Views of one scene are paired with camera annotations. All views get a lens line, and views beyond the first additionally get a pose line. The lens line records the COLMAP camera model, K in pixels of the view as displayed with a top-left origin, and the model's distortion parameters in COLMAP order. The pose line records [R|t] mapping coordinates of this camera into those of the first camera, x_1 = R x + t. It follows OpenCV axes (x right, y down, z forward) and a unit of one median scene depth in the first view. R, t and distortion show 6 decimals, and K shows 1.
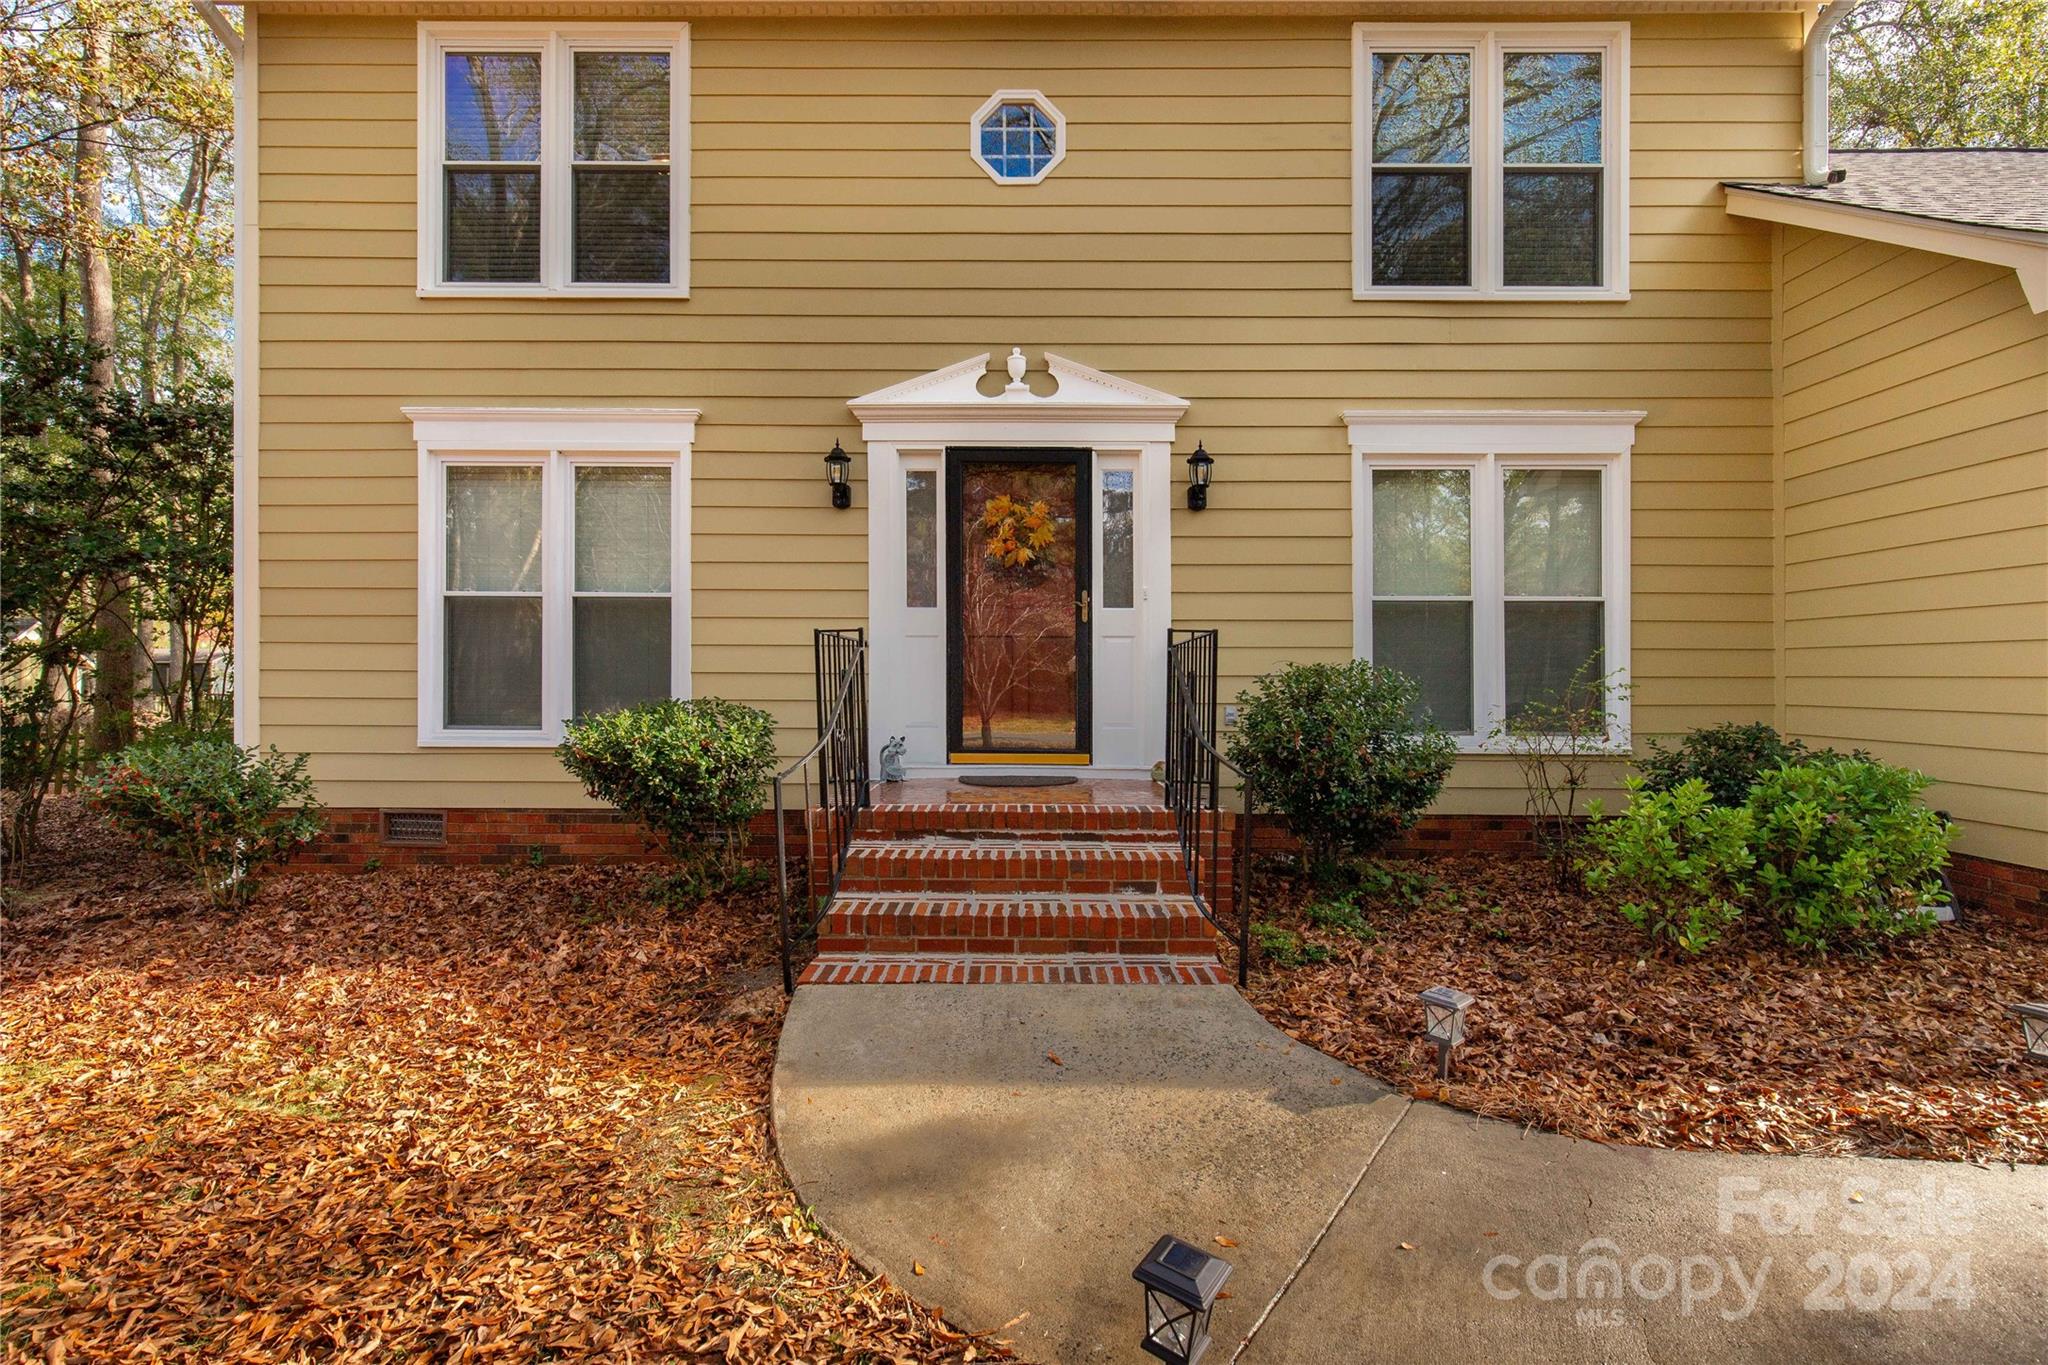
lens RADIAL K [[911.3, 0, 1030.4], [0, 911.3, 694.9], [0, 0, 1]] dist [0.001572, 0.000322]
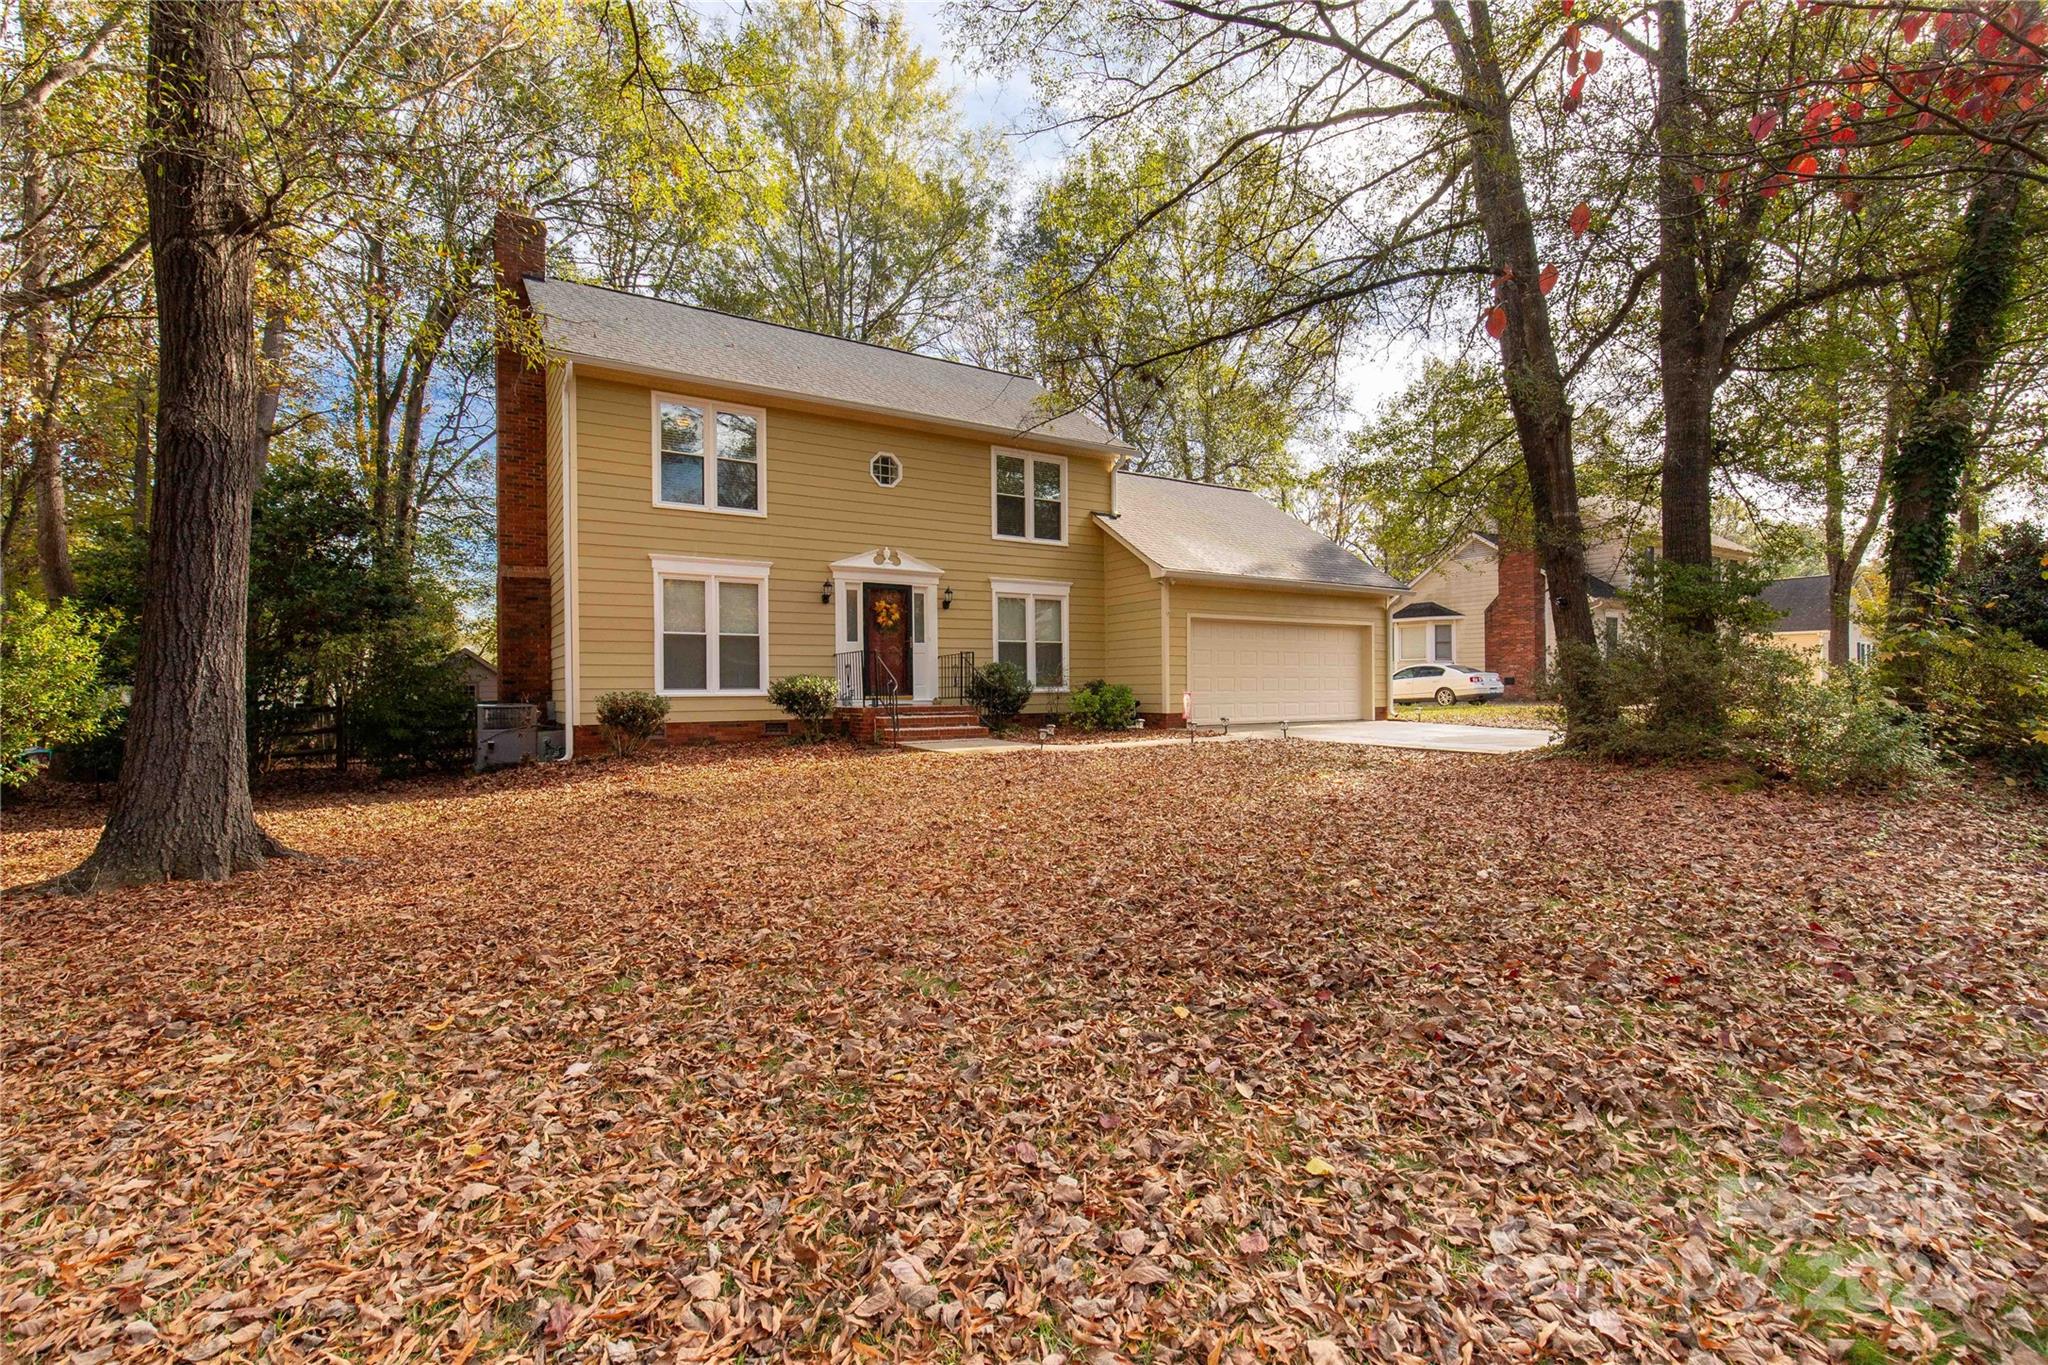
lens RADIAL K [[911.3, 0, 1034.5], [0, 911.3, 678.2], [0, 0, 1]] dist [0.001572, 0.000322]
pose [[0.828963, -0.007736, 0.559249, -1.175213], [0.004422, 0.999964, 0.007277, -0.006344], [-0.559285, -0.003559, 0.828968, -1.508653]]
